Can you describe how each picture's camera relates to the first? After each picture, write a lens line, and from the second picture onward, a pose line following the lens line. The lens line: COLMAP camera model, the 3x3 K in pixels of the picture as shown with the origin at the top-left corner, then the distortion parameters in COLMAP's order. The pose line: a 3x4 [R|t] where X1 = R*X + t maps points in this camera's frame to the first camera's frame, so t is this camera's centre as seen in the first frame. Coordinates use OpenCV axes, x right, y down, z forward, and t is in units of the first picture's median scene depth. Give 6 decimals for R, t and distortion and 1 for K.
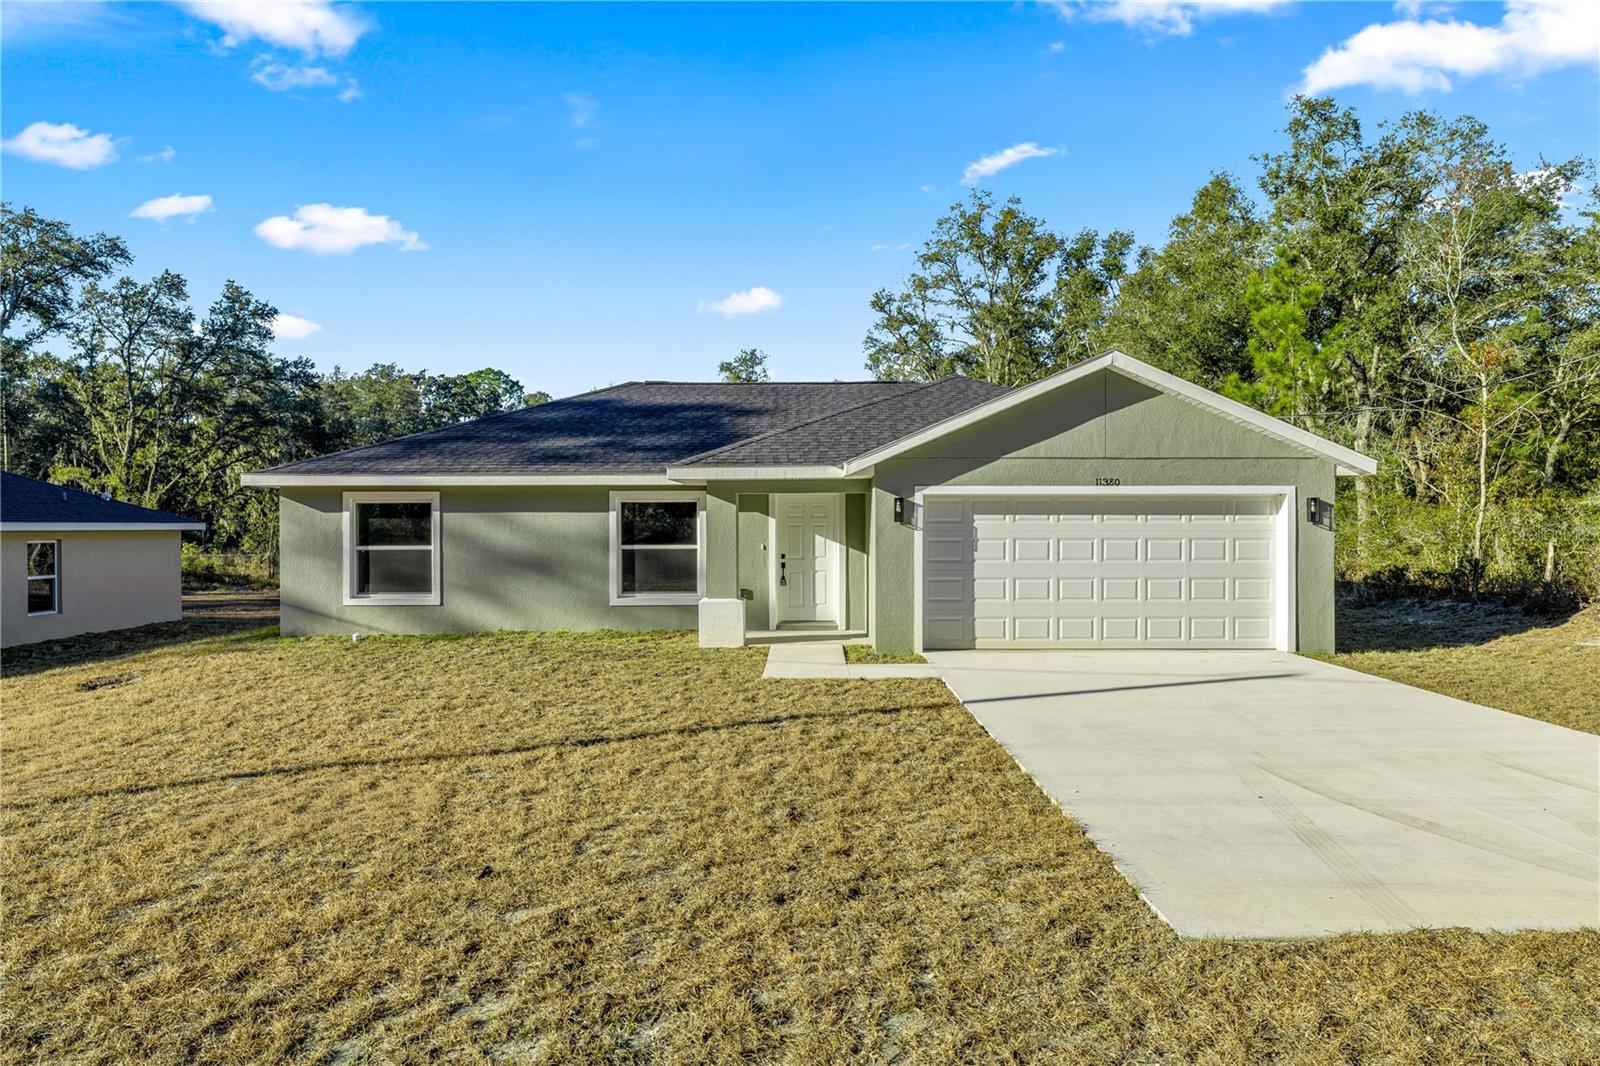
lens RADIAL K [[999.6, 0, 789.8], [0, 999.6, 537.1], [0, 0, 1]] dist [-0.006181, -0.000848]
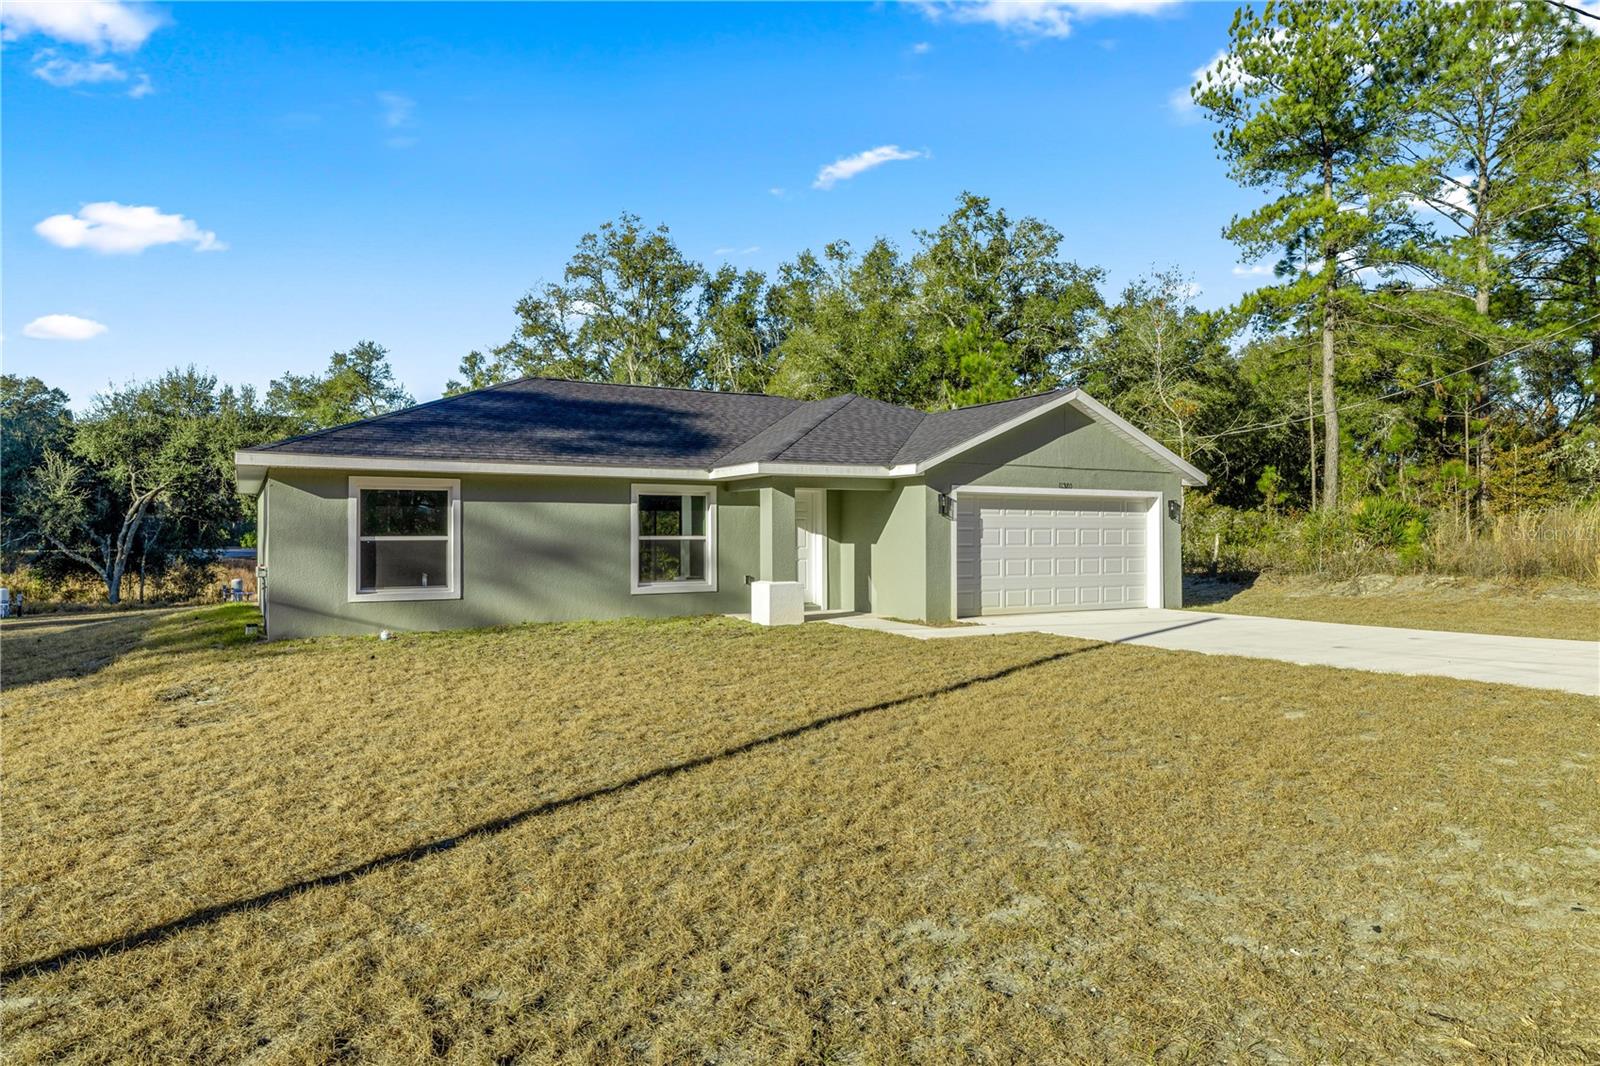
lens RADIAL K [[999.6, 0, 792.8], [0, 999.6, 531.6], [0, 0, 1]] dist [-0.006181, -0.000848]
pose [[0.866856, 0.004136, 0.498541, -0.549454], [0.005528, 0.999824, -0.017907, 0.023369], [-0.498528, 0.018279, 0.866681, 0.018456]]
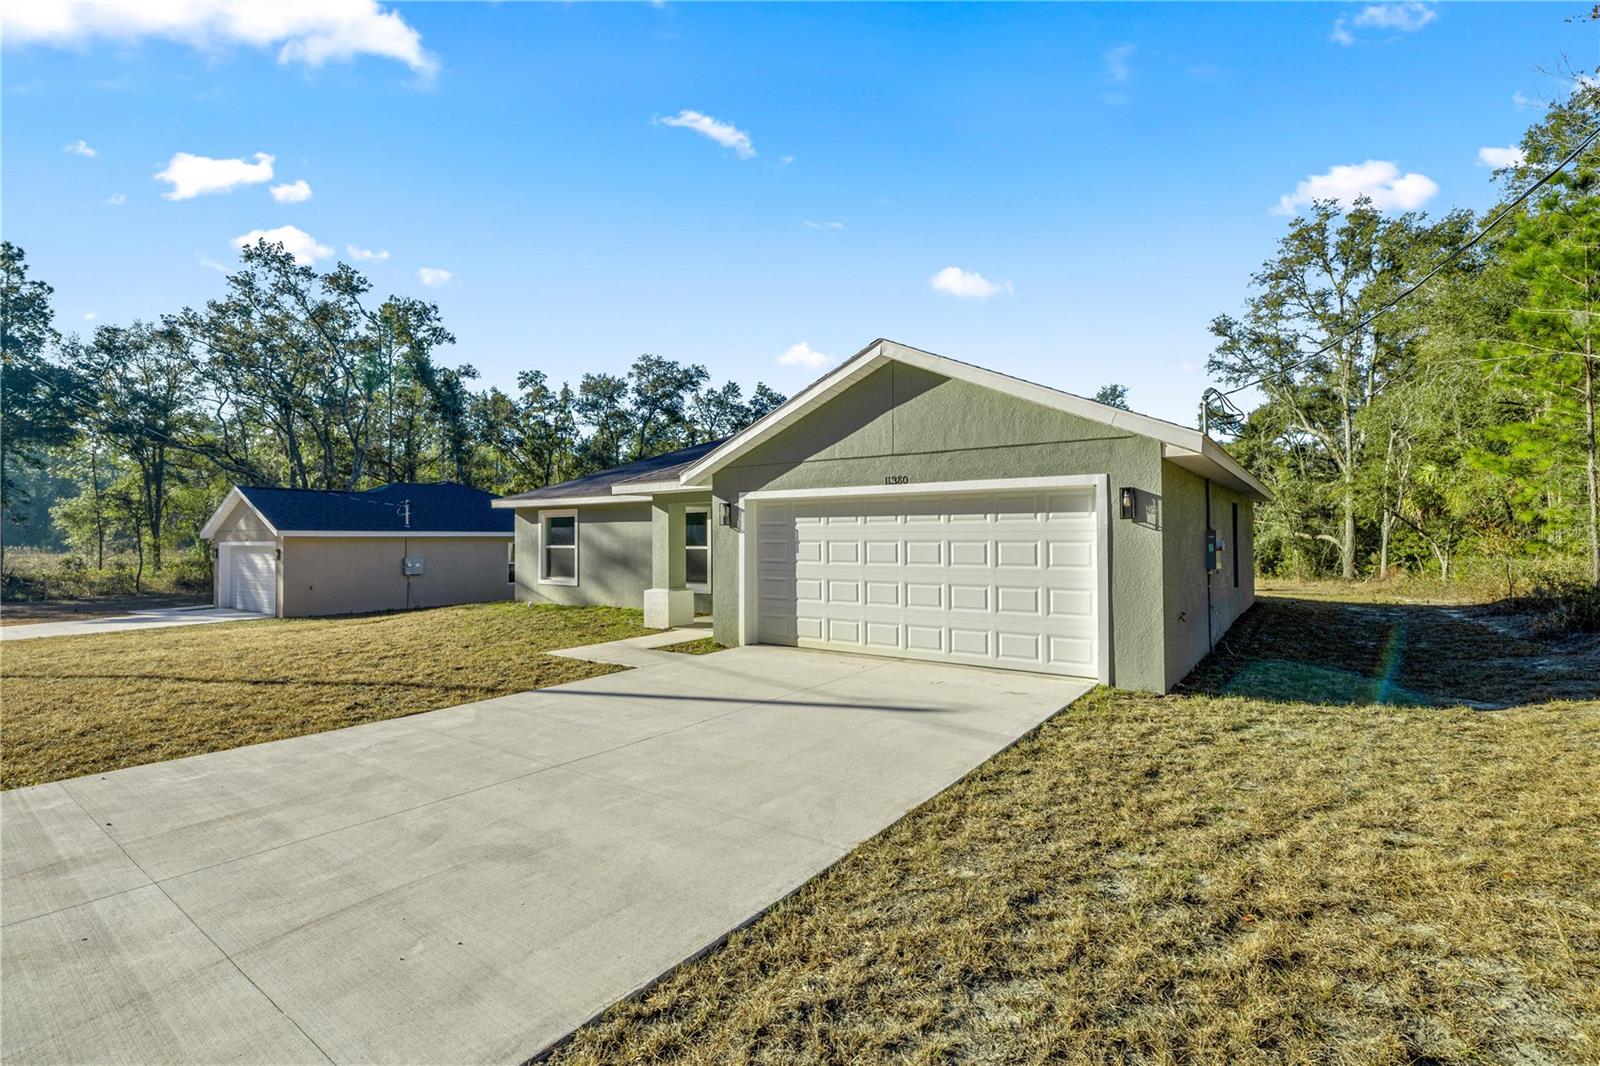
lens RADIAL K [[720.5, 0, 798.2], [0, 720.5, 528.0], [0, 0, 1]] dist [-0.004342, 0.000729]
pose [[0.814572, -0.008778, -0.579996, 0.524505], [-0.004759, 0.999751, -0.021814, 0.004159], [0.580043, 0.020529, 0.814327, 0.326233]]
